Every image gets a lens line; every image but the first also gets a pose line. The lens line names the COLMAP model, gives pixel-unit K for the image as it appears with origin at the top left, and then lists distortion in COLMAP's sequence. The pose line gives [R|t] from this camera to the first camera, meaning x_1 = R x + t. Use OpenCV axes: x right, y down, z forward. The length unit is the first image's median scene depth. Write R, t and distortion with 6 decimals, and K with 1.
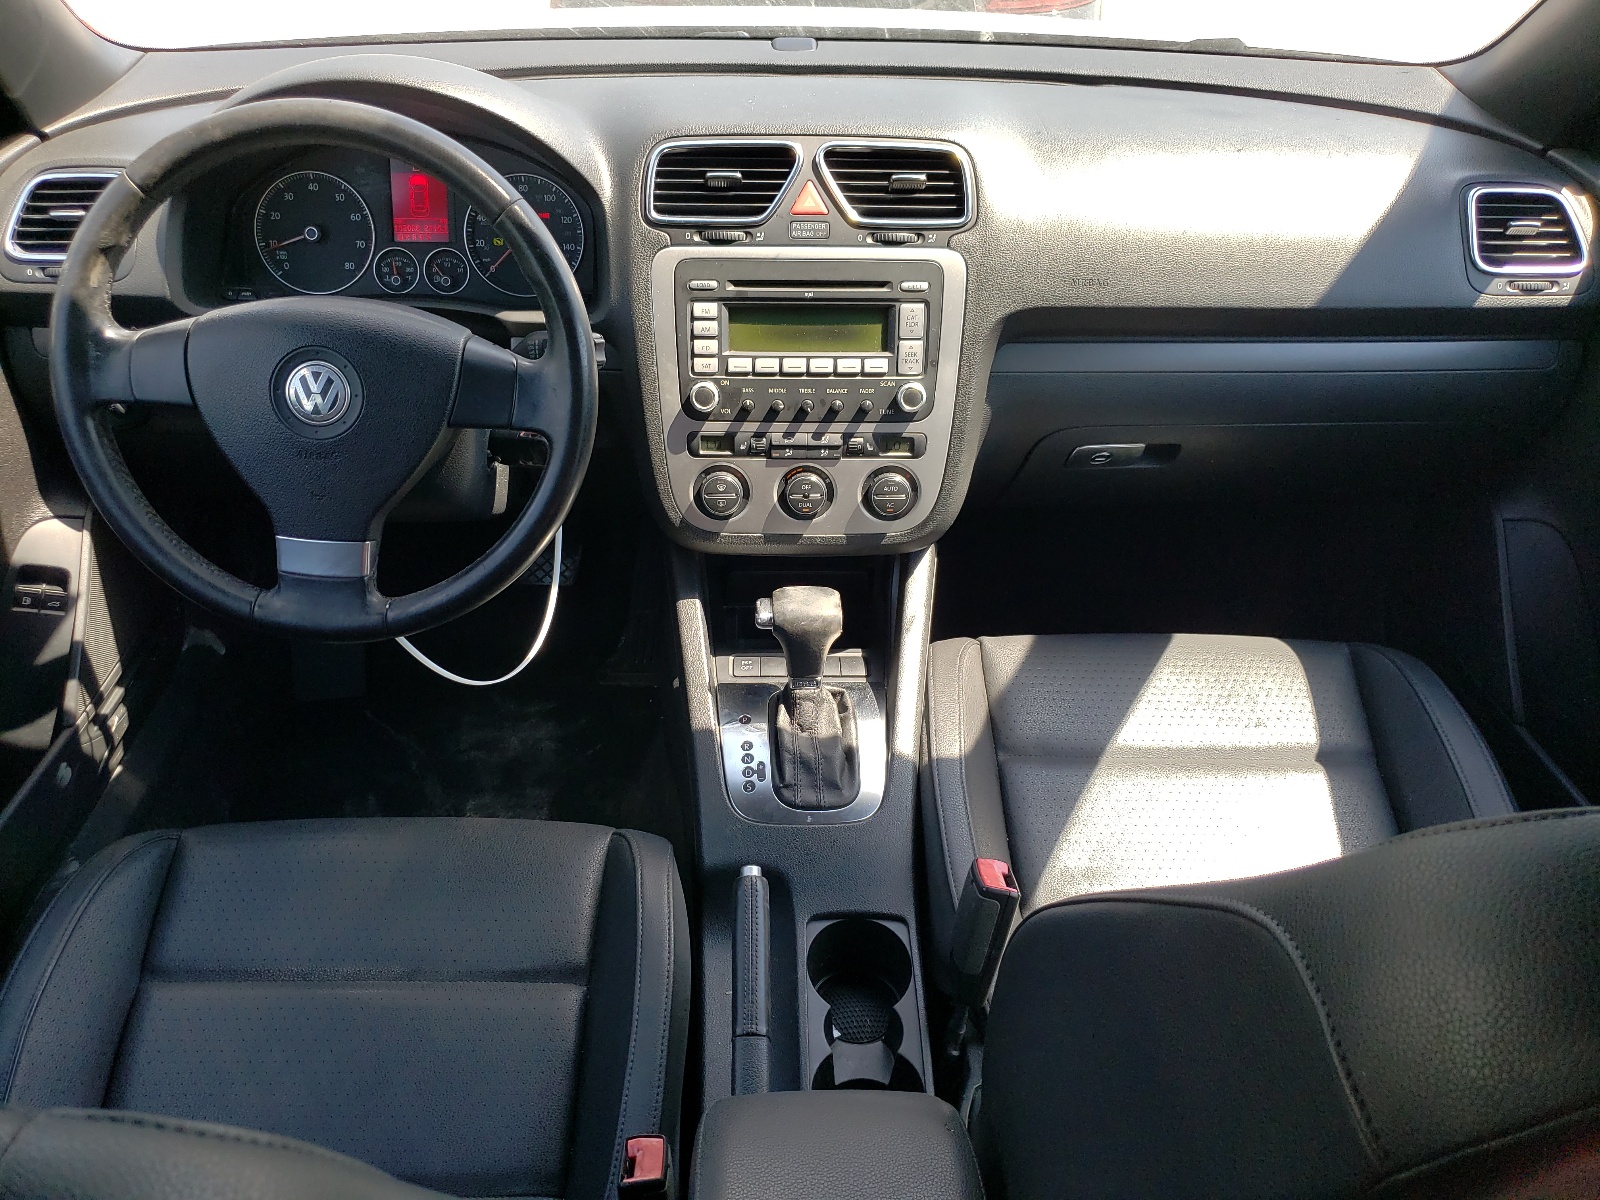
lens RADIAL K [[1219.6, 0, 797.8], [0, 1219.6, 598.4], [0, 0, 1]] dist [-0.003815, -0.002353]
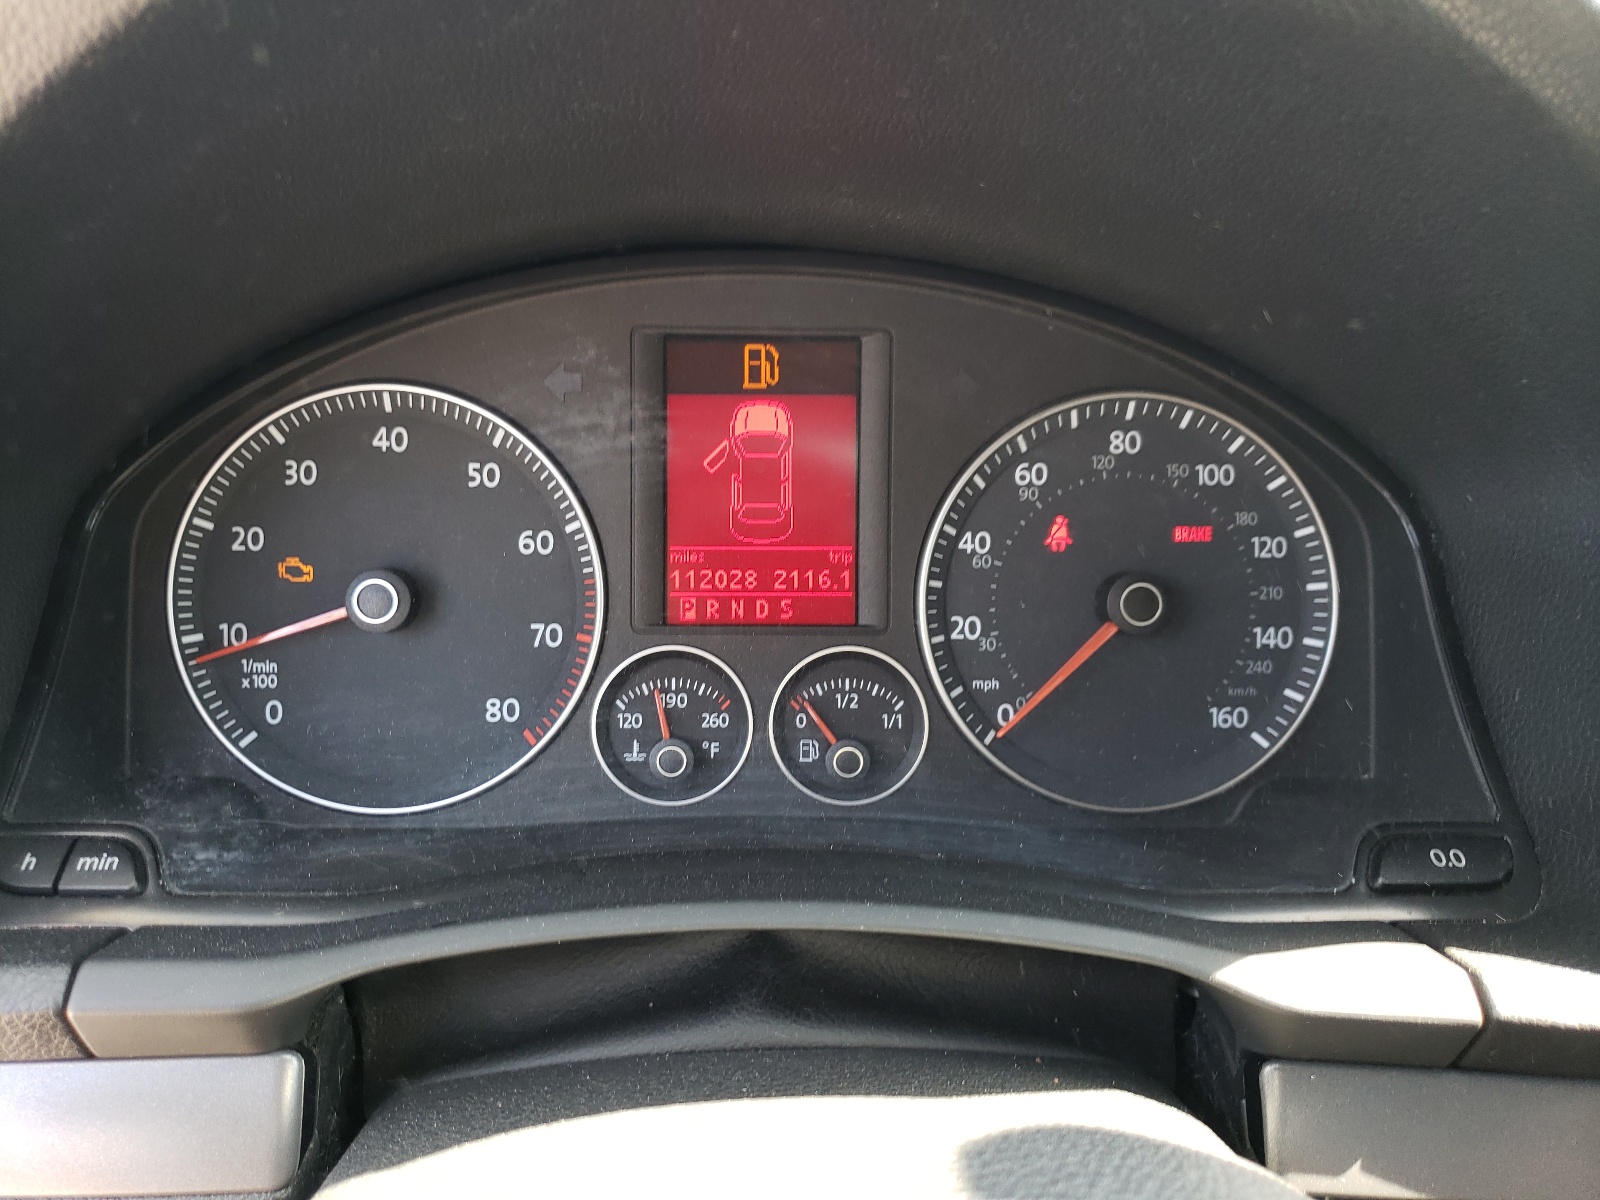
lens RADIAL K [[1219.6, 0, 801.1], [0, 1219.6, 601.6], [0, 0, 1]] dist [-0.003815, -0.002353]
pose [[0.999677, -0.005598, 0.024792, -0.307677], [0.010528, 0.979027, -0.203457, -0.240817], [-0.023133, 0.203652, 0.978770, 0.723177]]
